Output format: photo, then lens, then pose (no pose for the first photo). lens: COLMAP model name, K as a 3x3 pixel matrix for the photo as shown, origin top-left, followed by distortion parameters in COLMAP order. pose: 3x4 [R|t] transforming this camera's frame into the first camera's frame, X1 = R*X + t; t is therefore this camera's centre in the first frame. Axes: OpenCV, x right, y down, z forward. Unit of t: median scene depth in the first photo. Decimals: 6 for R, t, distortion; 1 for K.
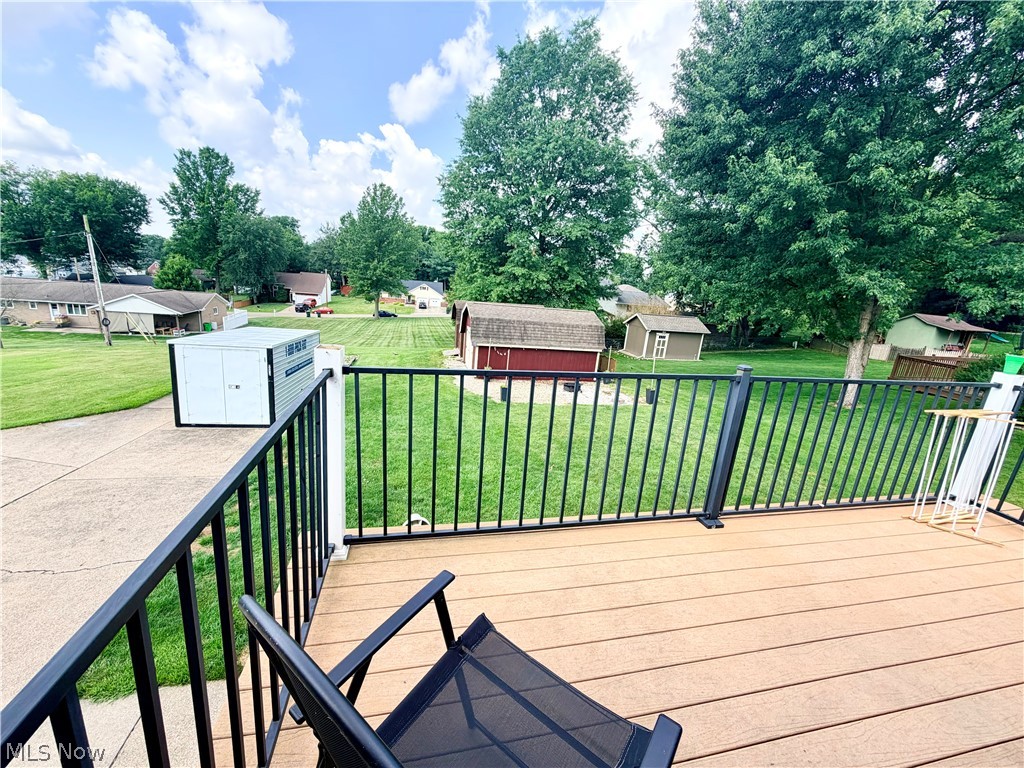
lens RADIAL K [[404.3, 0, 512.0], [0, 404.3, 384.0], [0, 0, 1]] dist [-0.000885, -0.000051]
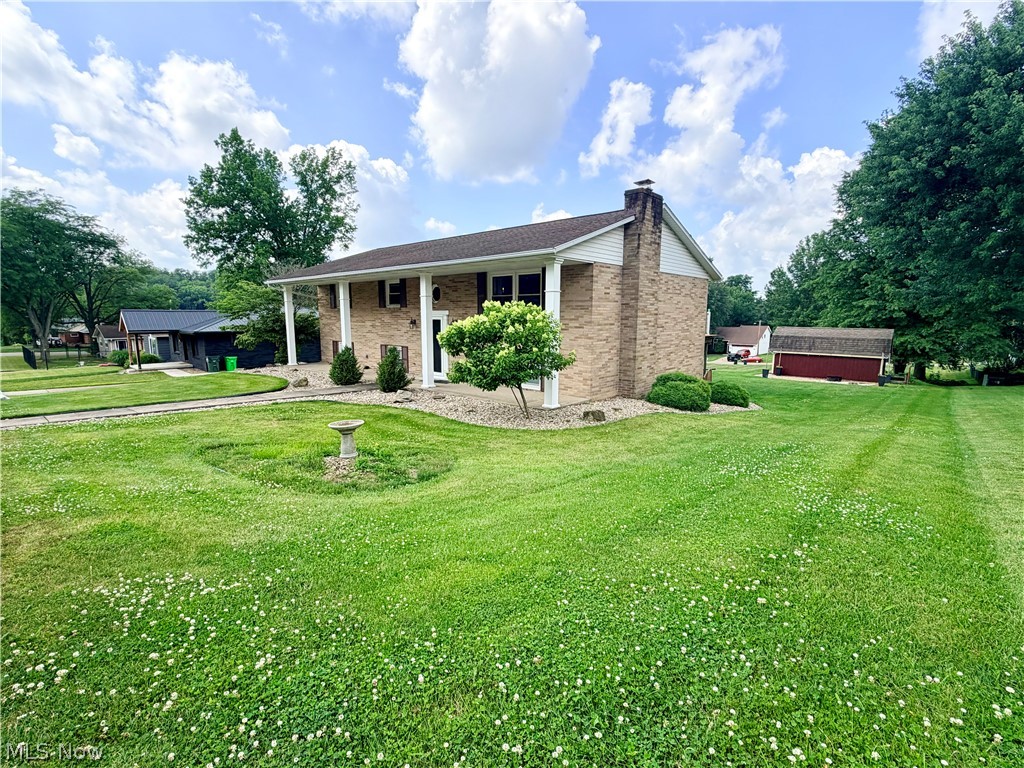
lens RADIAL K [[479.7, 0, 512.0], [0, 479.7, 384.0], [0, 0, 1]] dist [0.000260, 0.000041]
pose [[0.574385, 0.035141, -0.817831, 0.189015], [-0.164760, 0.983595, -0.073452, 0.072835], [0.801833, 0.176935, 0.570752, -0.189581]]
